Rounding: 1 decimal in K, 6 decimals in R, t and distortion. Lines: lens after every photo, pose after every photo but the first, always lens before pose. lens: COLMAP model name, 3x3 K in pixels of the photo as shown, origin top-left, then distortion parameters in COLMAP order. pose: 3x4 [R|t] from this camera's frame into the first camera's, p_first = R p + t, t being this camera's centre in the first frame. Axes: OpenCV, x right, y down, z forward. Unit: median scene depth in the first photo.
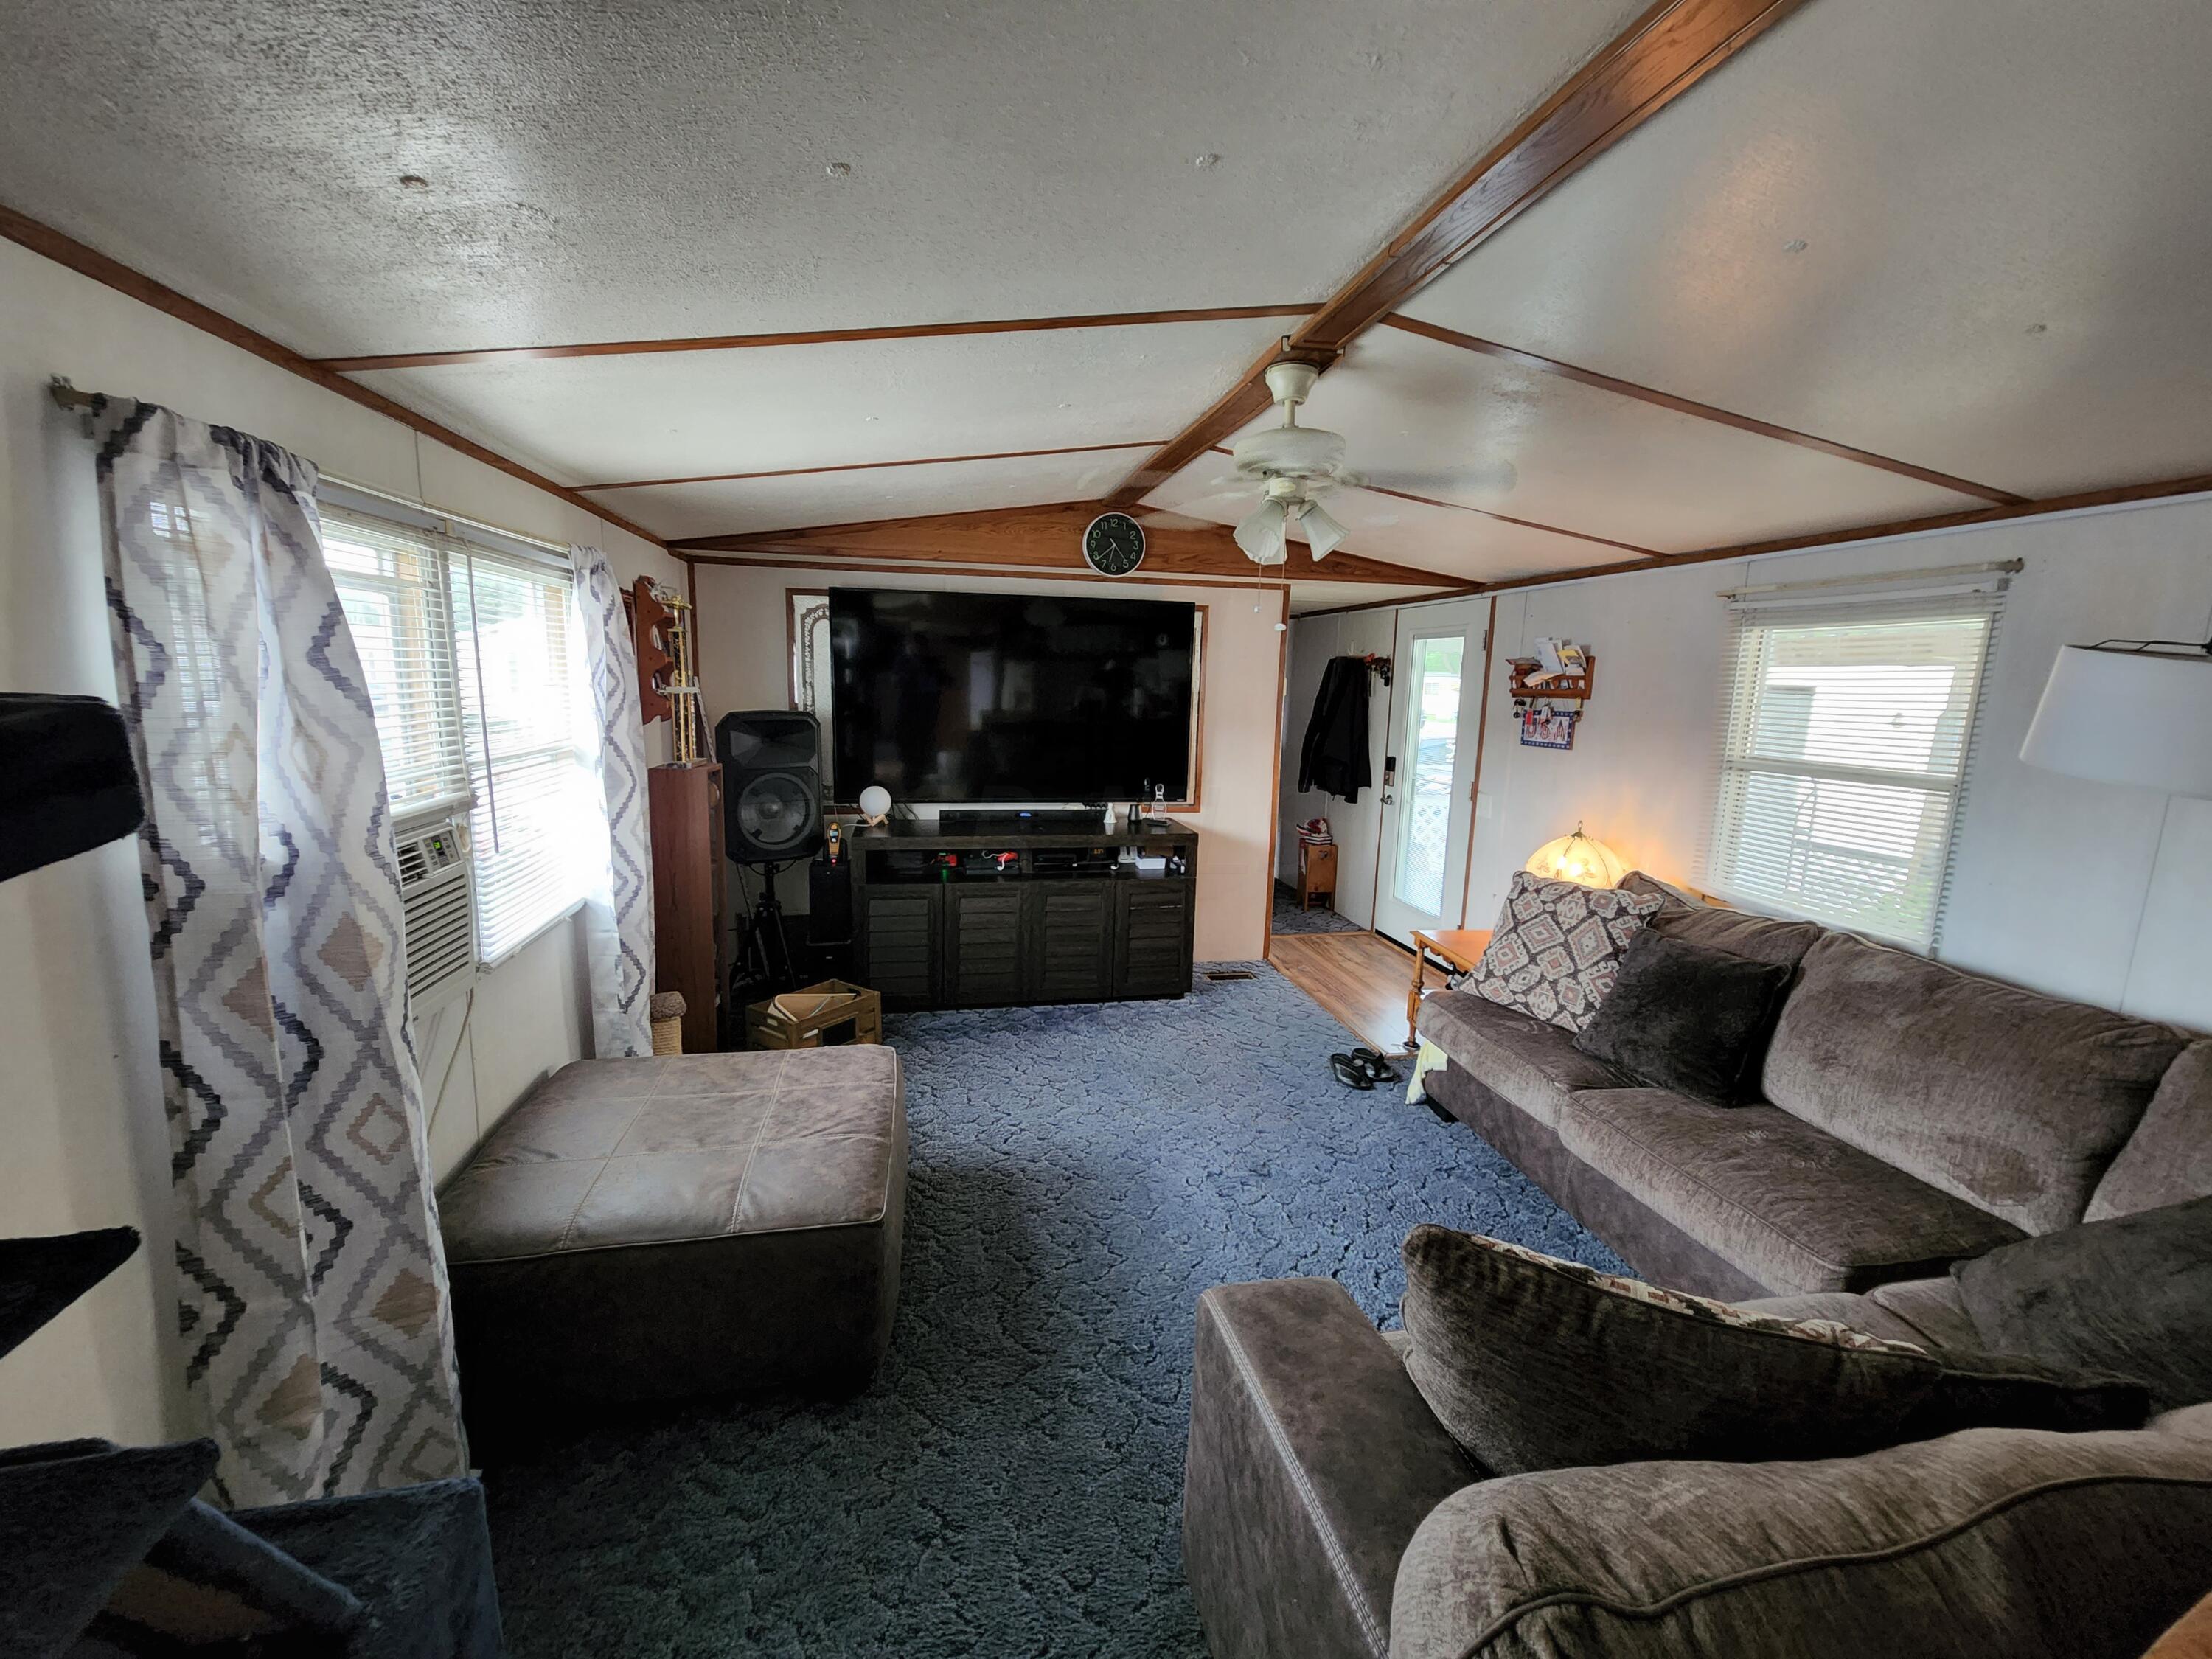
lens RADIAL K [[909.7, 0, 1112.1], [0, 909.7, 836.0], [0, 0, 1]] dist [-0.005920, 0.002224]
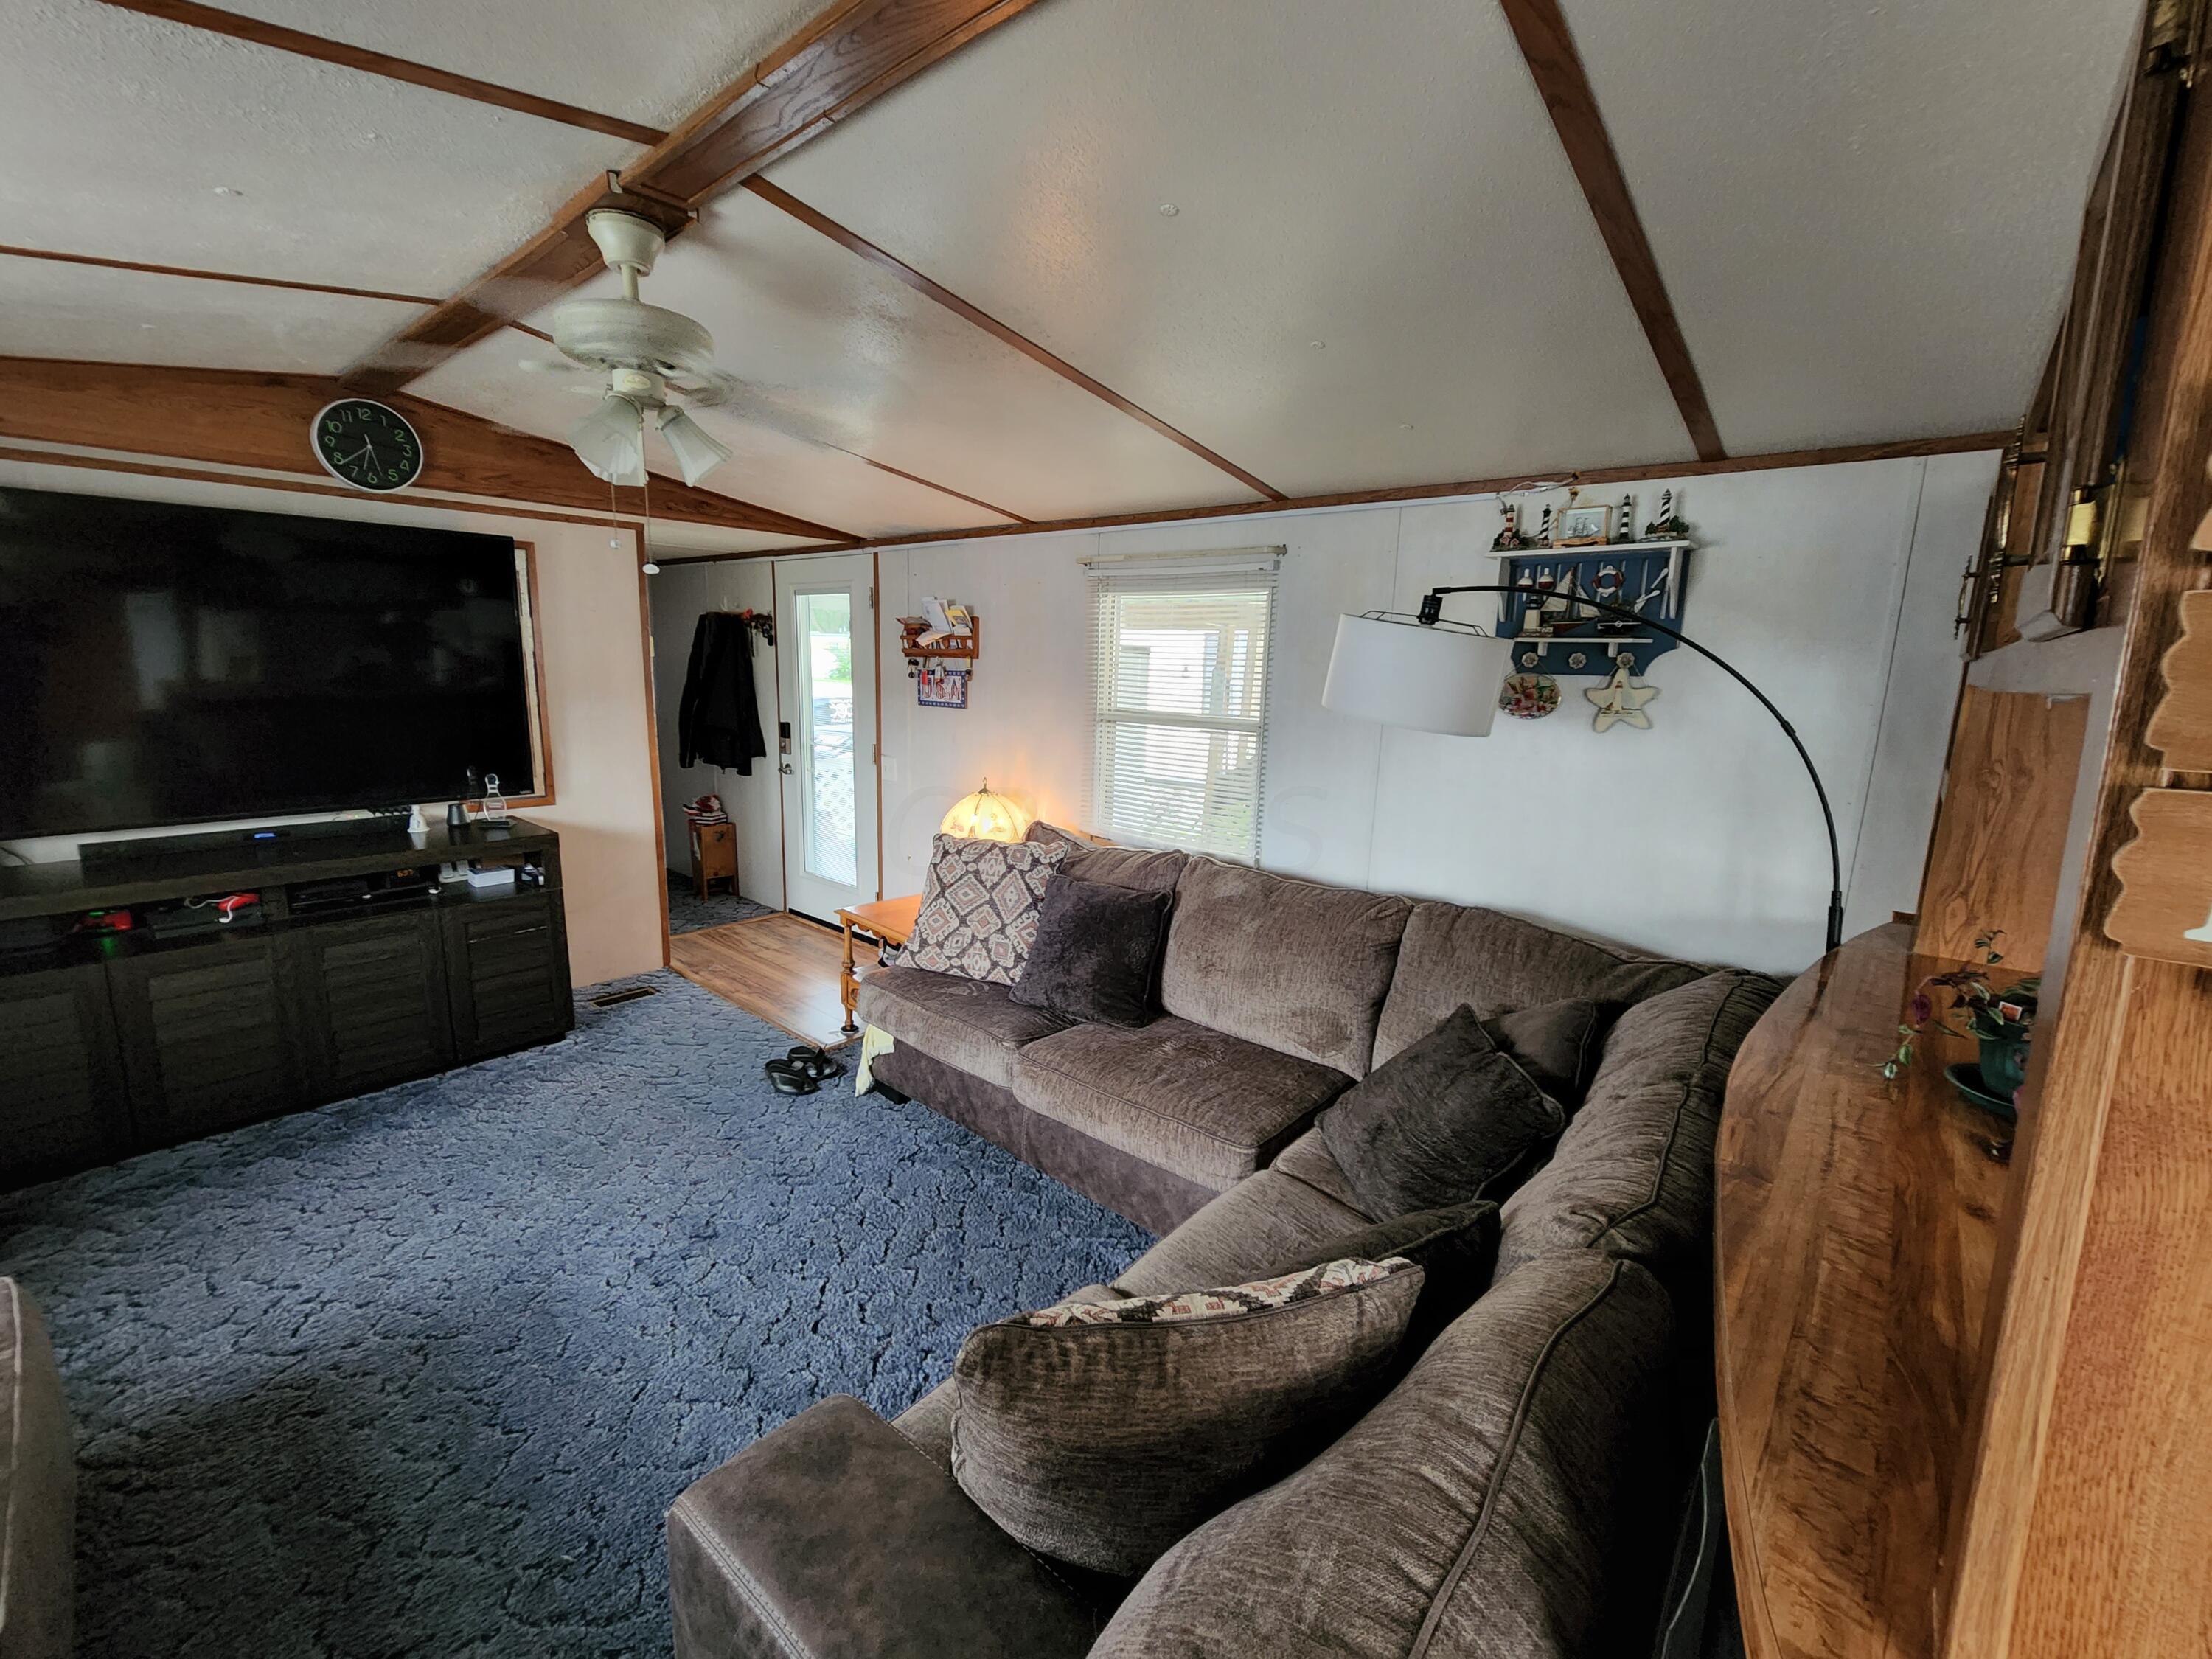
lens RADIAL K [[909.7, 0, 1100.8], [0, 909.7, 830.7], [0, 0, 1]] dist [-0.005920, 0.002224]
pose [[0.797118, -0.118864, 0.592008, 0.004326], [0.096389, 0.992909, 0.069572, -0.018979], [-0.596080, 0.001606, 0.802923, 0.111301]]
